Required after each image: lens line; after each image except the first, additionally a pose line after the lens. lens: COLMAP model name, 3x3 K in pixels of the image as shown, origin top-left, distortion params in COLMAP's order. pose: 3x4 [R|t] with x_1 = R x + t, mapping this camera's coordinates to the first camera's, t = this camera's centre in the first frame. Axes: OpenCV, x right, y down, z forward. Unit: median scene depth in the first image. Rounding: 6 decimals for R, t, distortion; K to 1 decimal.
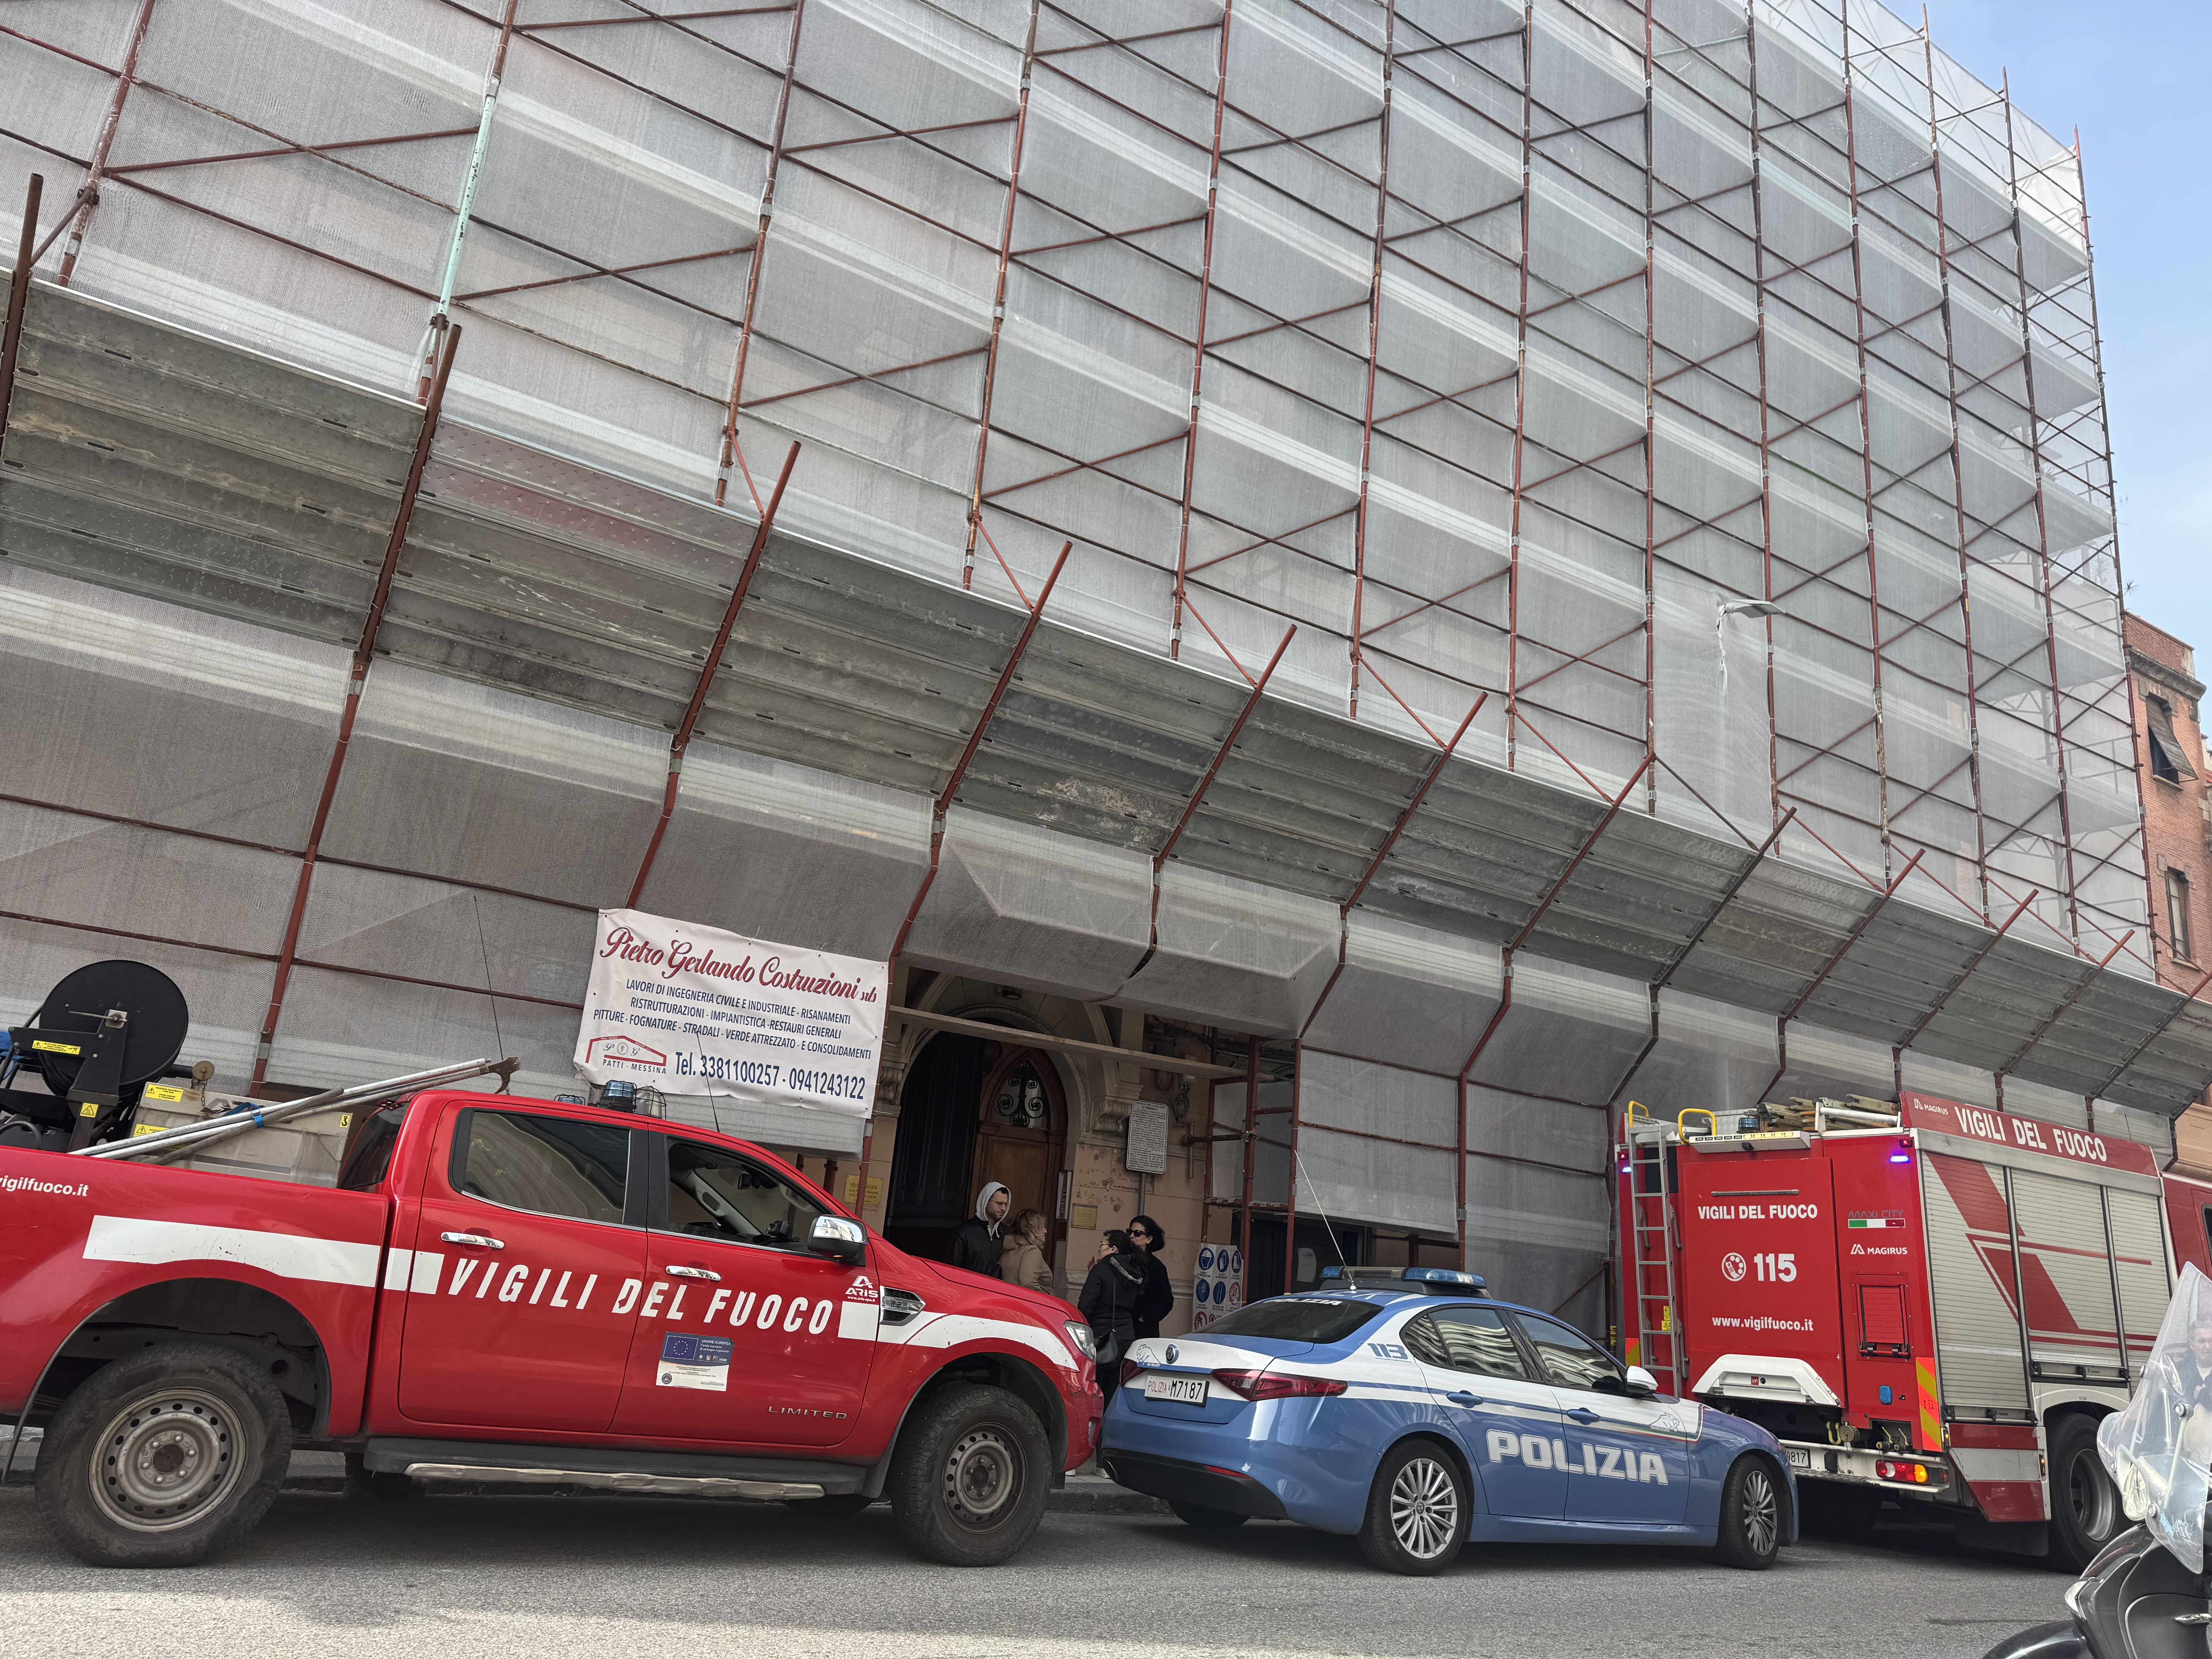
lens RADIAL K [[1543.4, 0, 1117.1], [0, 1543.4, 844.7], [0, 0, 1]] dist [0.188882, -0.366368]
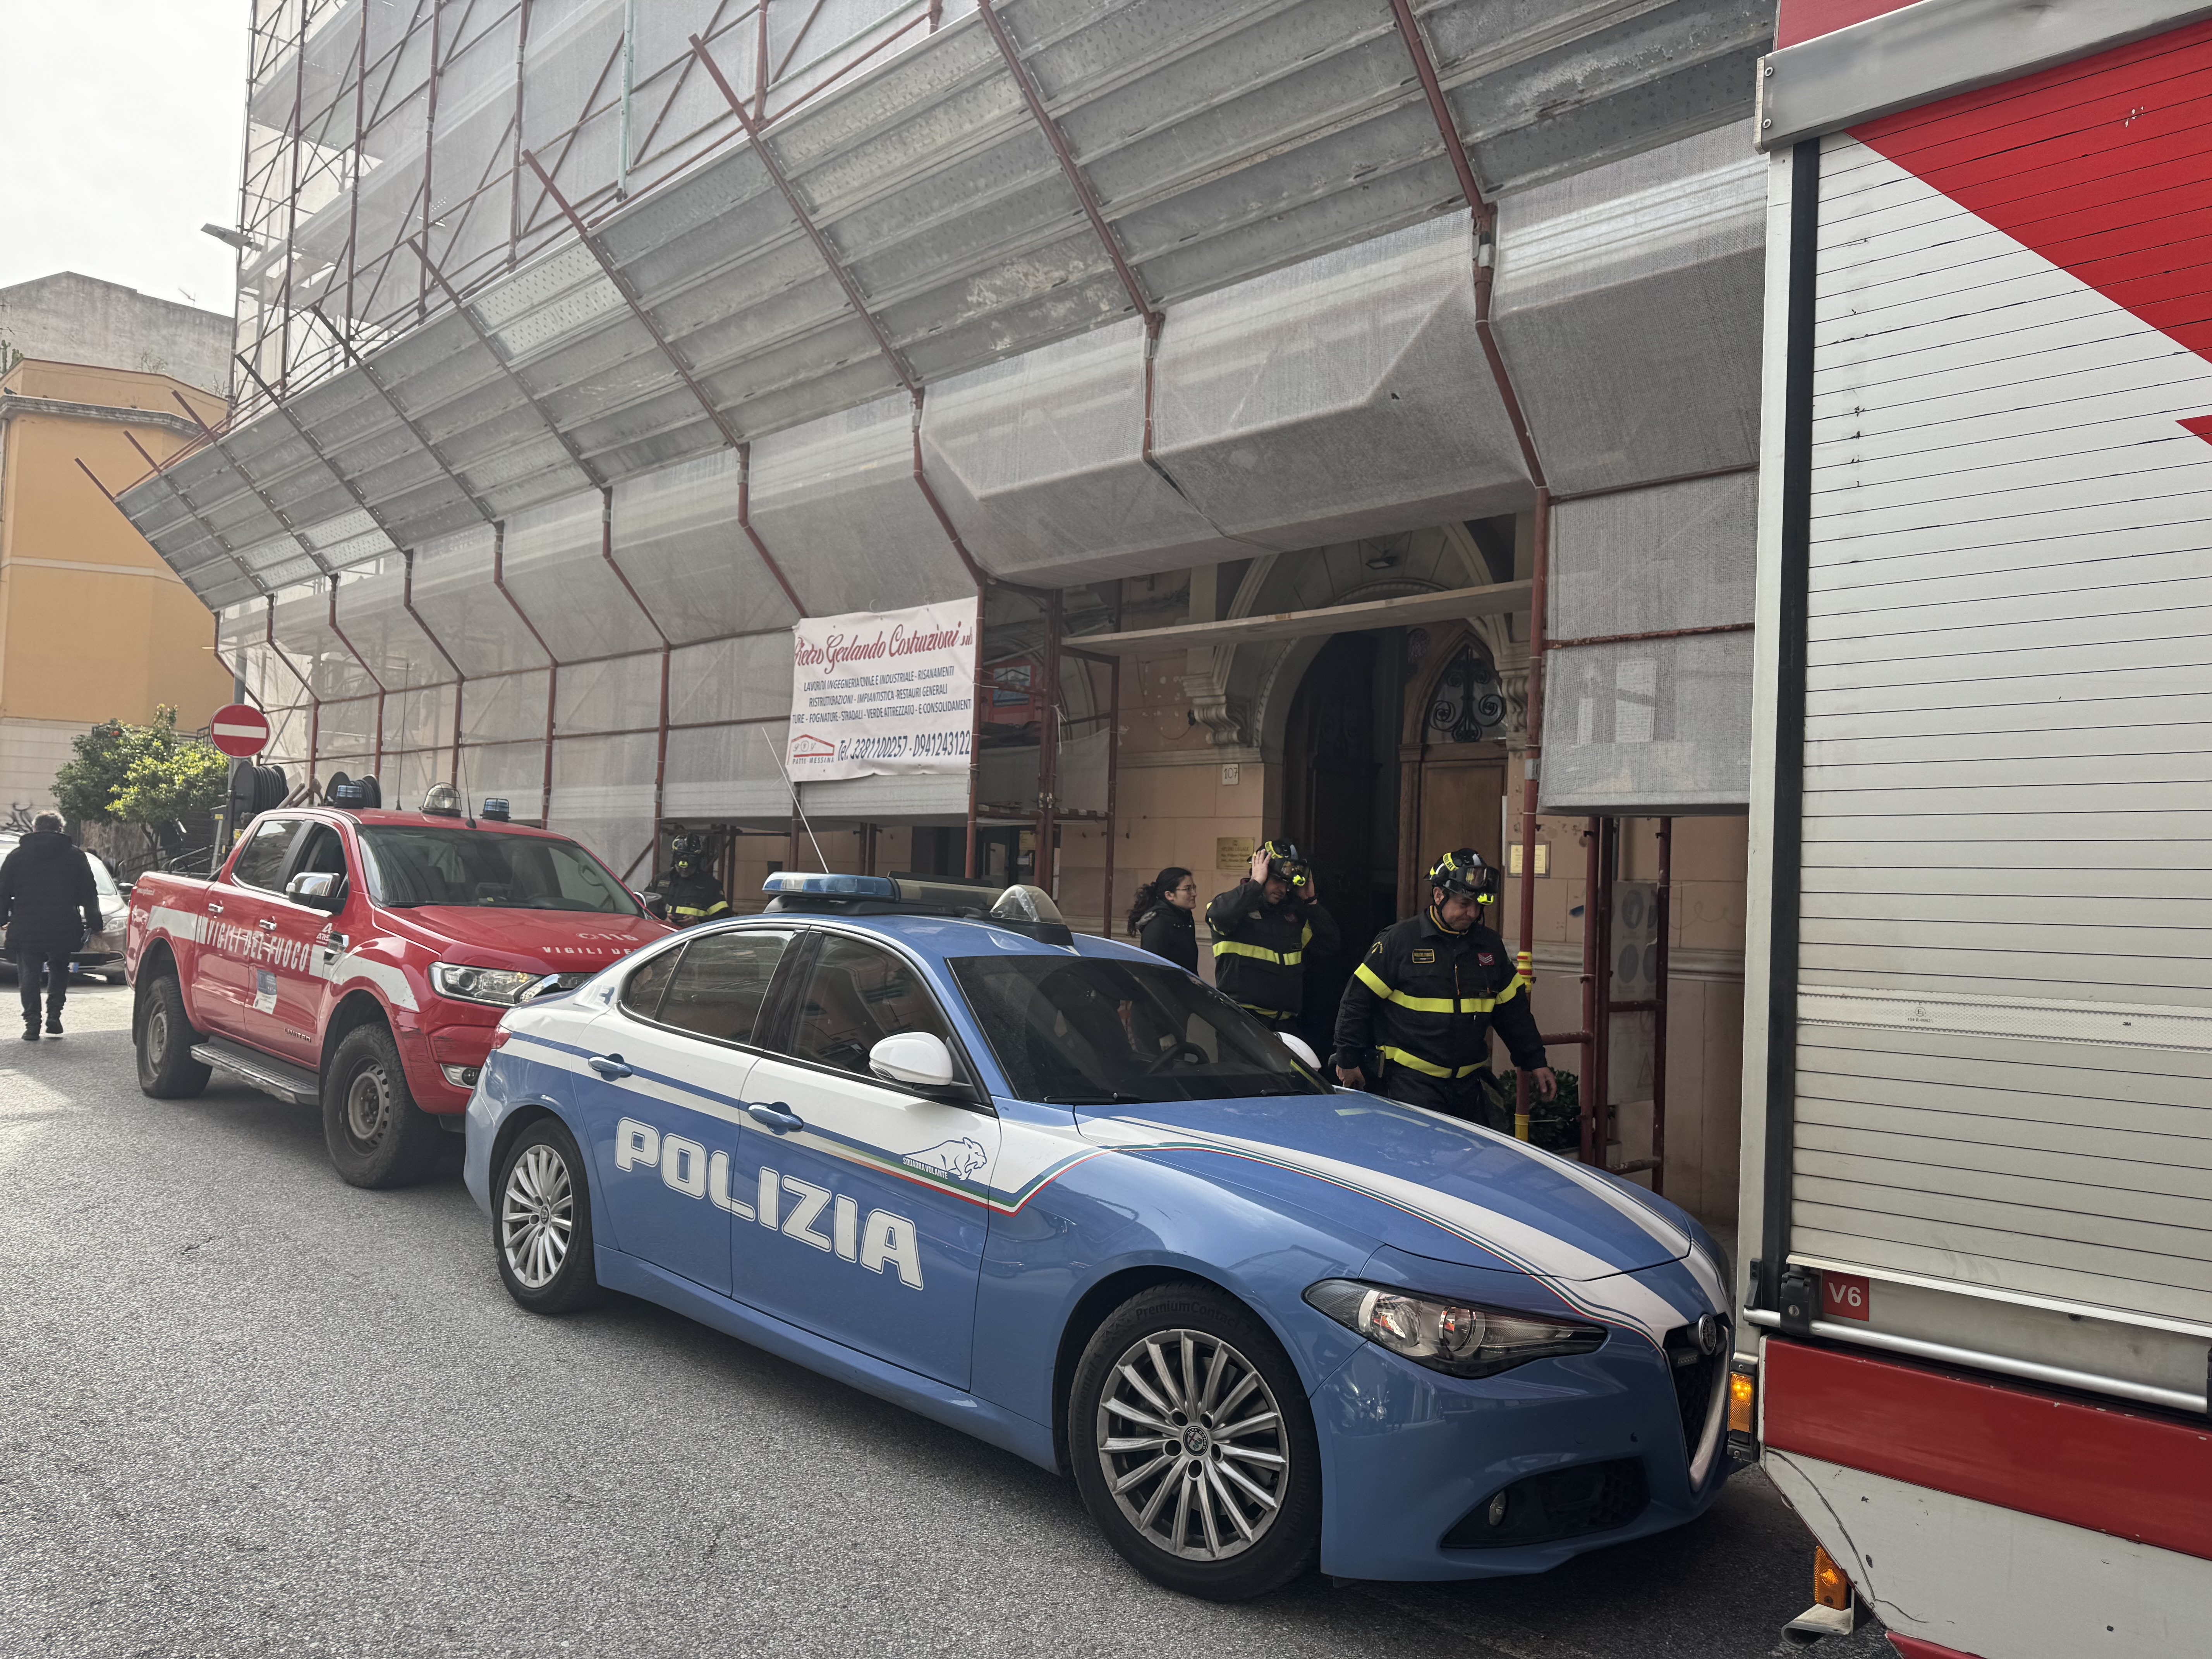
lens RADIAL K [[1543.4, 0, 1117.1], [0, 1543.4, 844.7], [0, 0, 1]] dist [0.188882, -0.366368]
pose [[0.215501, -0.111420, -0.970126, 0.649048], [0.243458, 0.968228, -0.057121, 0.262715], [0.945668, -0.223875, 0.235780, 0.795293]]
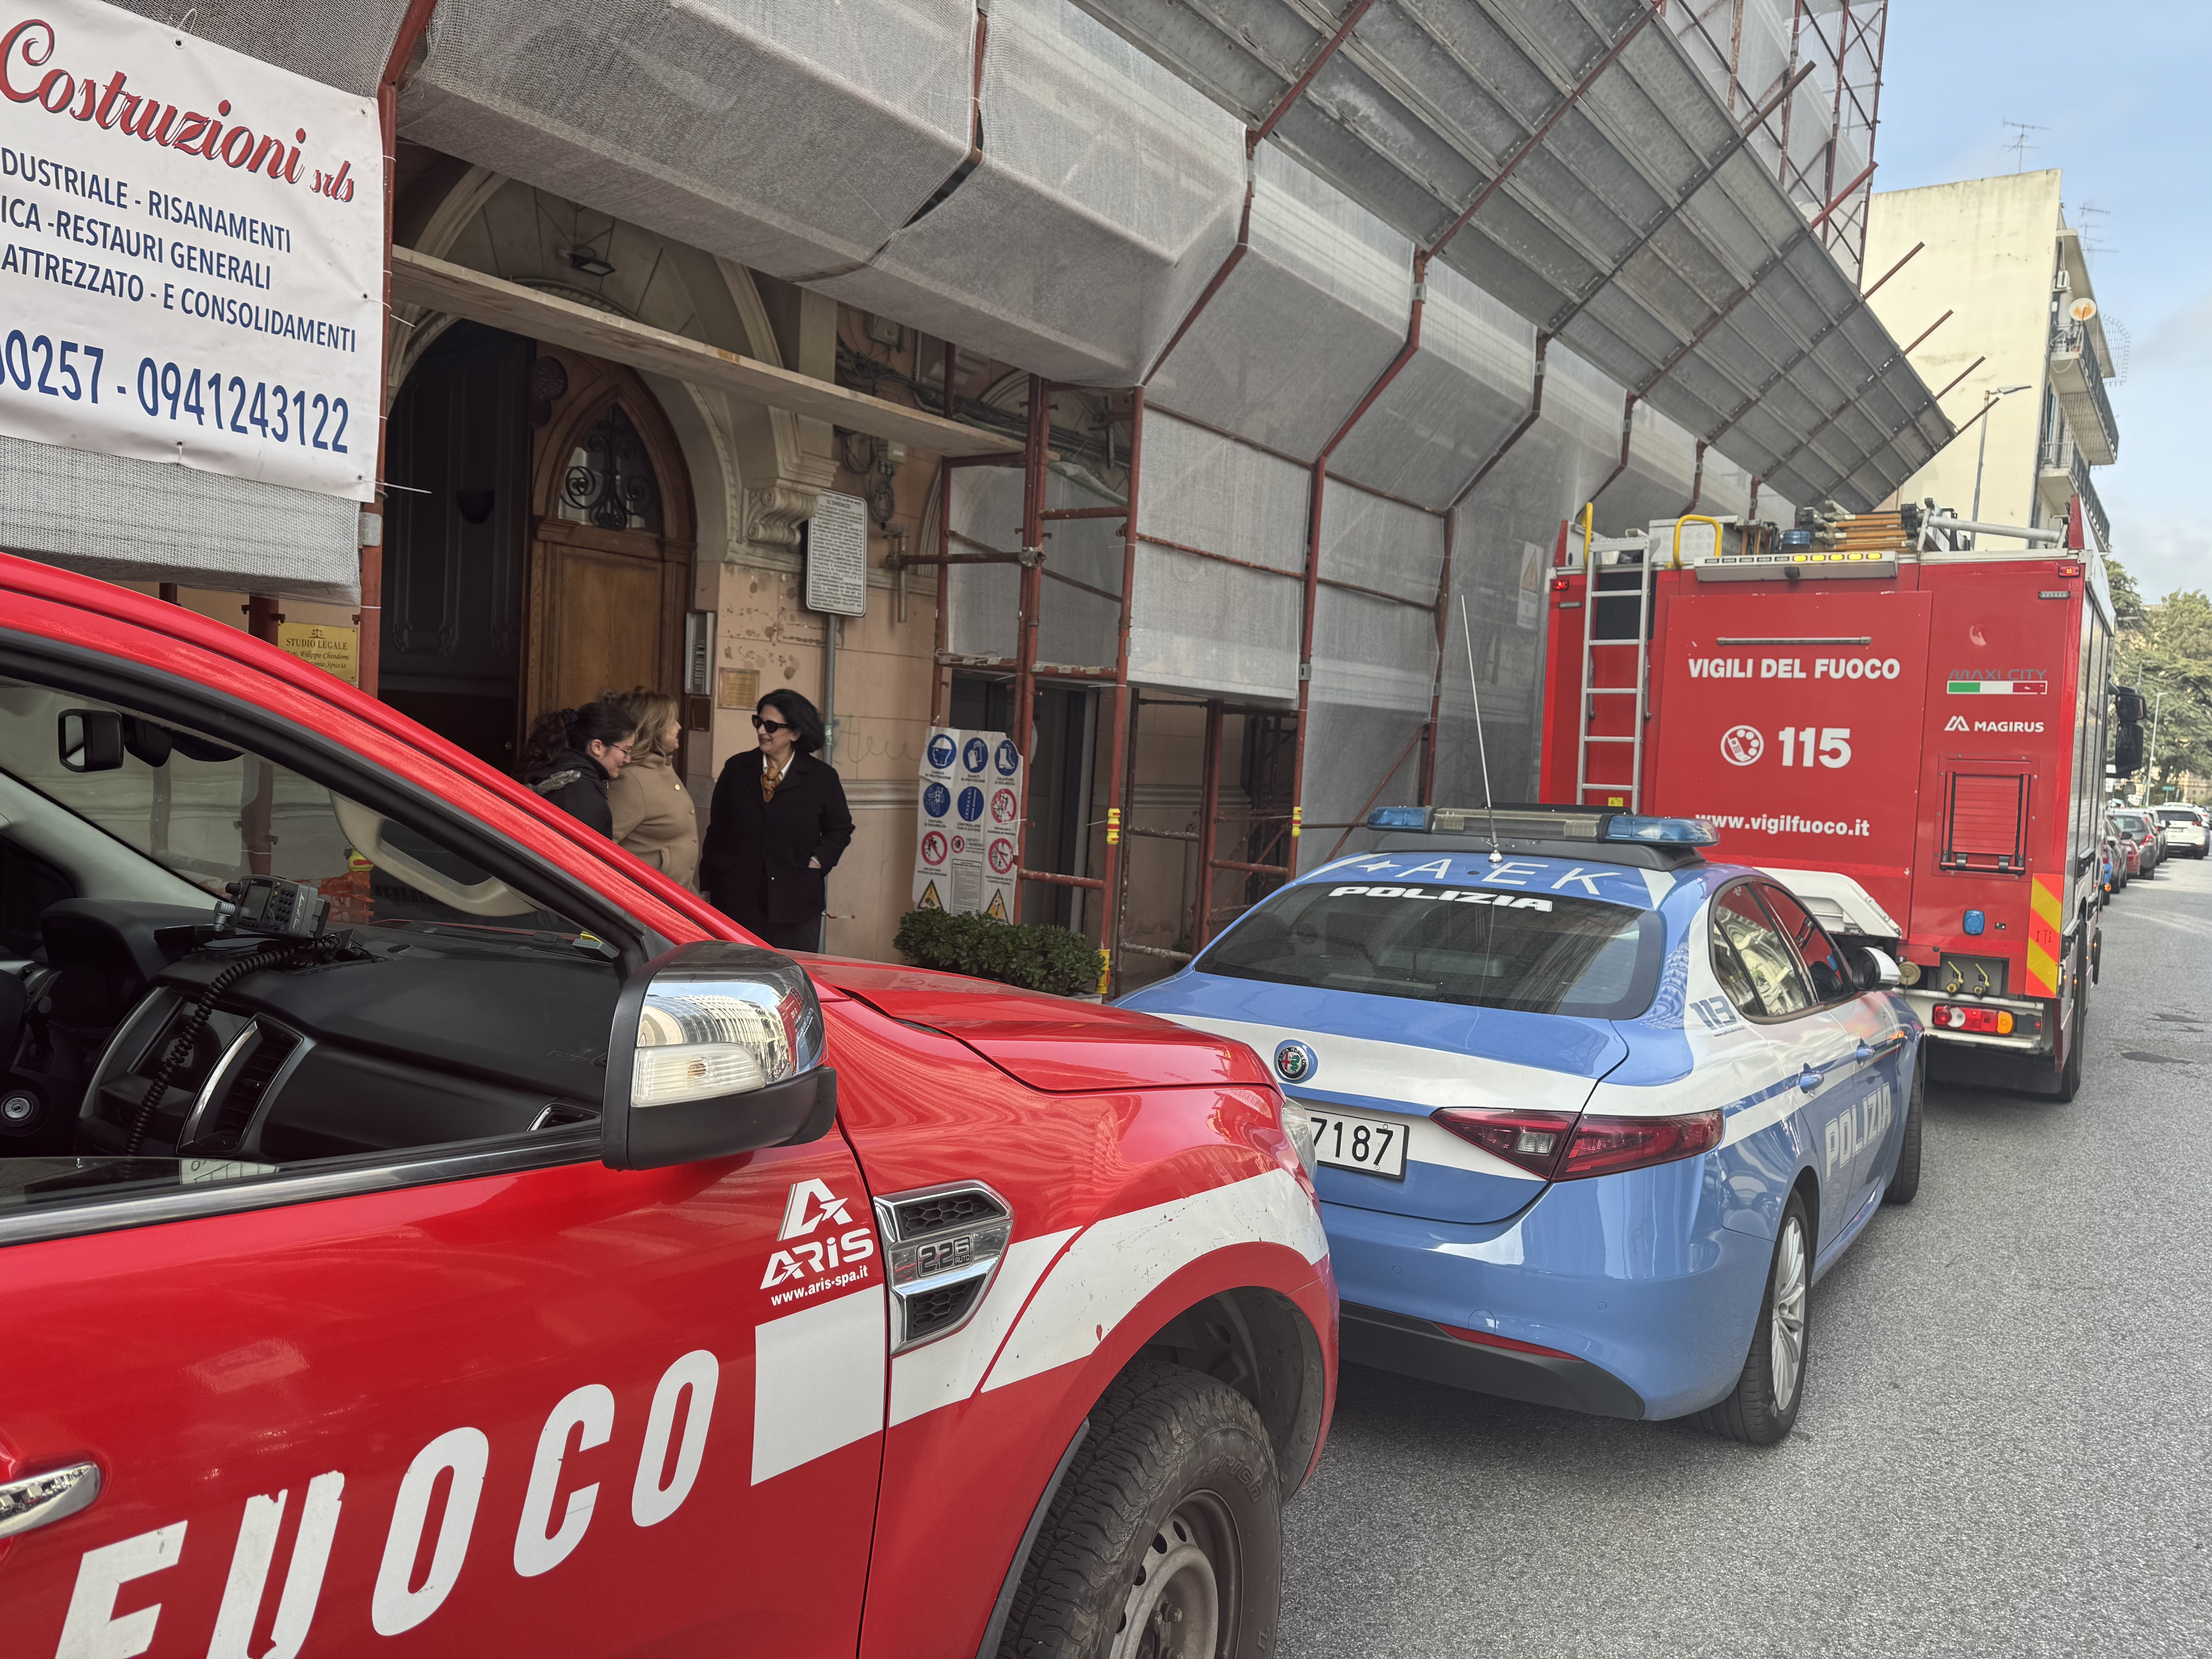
lens RADIAL K [[1544.2, 0, 1102.7], [0, 1544.2, 846.7], [0, 0, 1]] dist [0.070049, -0.081656]
pose [[0.929180, -0.055761, 0.365397, -0.125925], [-0.082757, 0.932077, 0.352682, 0.091982], [-0.360244, -0.357944, 0.861452, 0.504999]]
